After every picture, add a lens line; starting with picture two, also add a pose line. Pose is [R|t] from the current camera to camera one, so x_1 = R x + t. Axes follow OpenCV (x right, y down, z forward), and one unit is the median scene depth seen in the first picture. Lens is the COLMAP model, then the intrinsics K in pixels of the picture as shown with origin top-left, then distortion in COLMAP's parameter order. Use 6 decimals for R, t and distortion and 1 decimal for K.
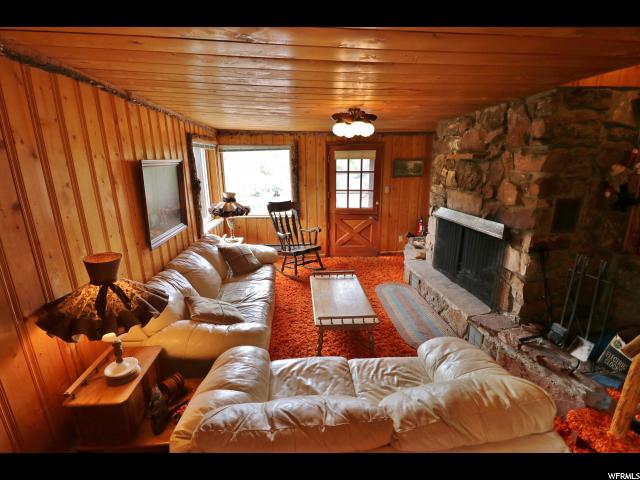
lens RADIAL K [[296.0, 0, 320.0], [0, 296.0, 240.0], [0, 0, 1]] dist [-0.002446, -0.013020]
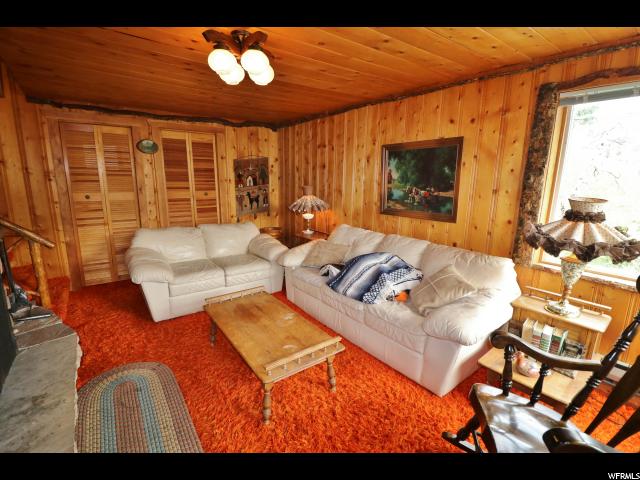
lens RADIAL K [[296.0, 0, 320.0], [0, 296.0, 240.0], [0, 0, 1]] dist [-0.002446, -0.013020]
pose [[-0.853007, 0.099188, -0.512387, 0.290501], [-0.145087, 0.898006, 0.415374, -0.288749], [0.501327, 0.428657, -0.751615, 1.486152]]
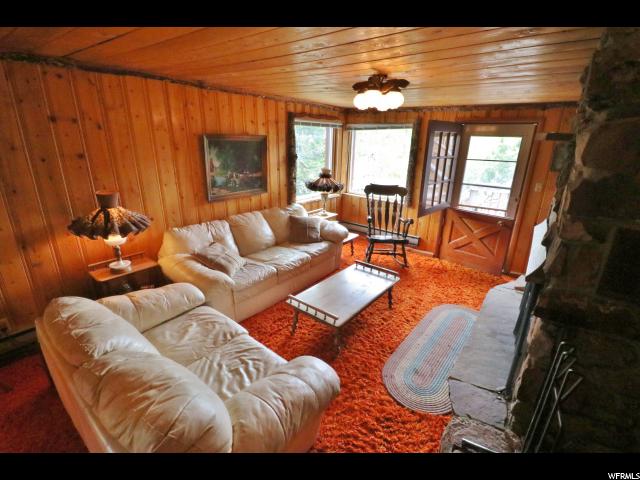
lens RADIAL K [[296.0, 0, 320.0], [0, 296.0, 240.0], [0, 0, 1]] dist [-0.002446, -0.013020]
pose [[0.732660, 0.240735, -0.636597, 0.546855], [-0.204967, 0.969975, 0.130908, -0.061000], [0.648998, 0.034570, 0.760005, 0.243833]]
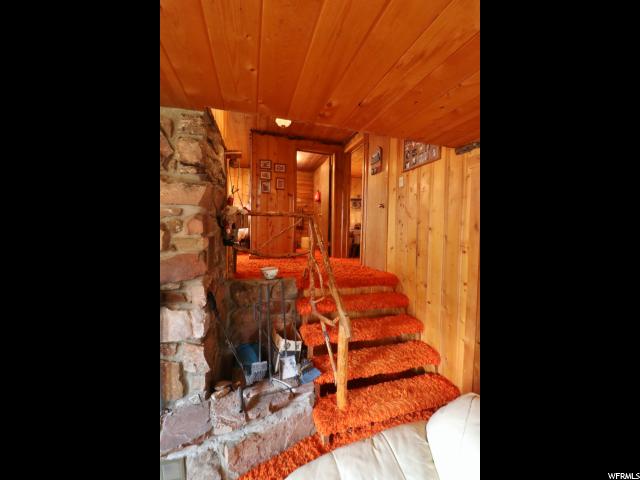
lens RADIAL K [[224.3, 0, 320.0], [0, 224.3, 240.0], [0, 0, 1]] dist [-0.014046, -0.000064]
pose [[-0.193848, -0.035158, 0.980401, 0.048896], [0.238180, 0.967770, 0.081798, -0.077070], [-0.951679, 0.249368, -0.179226, 0.575910]]
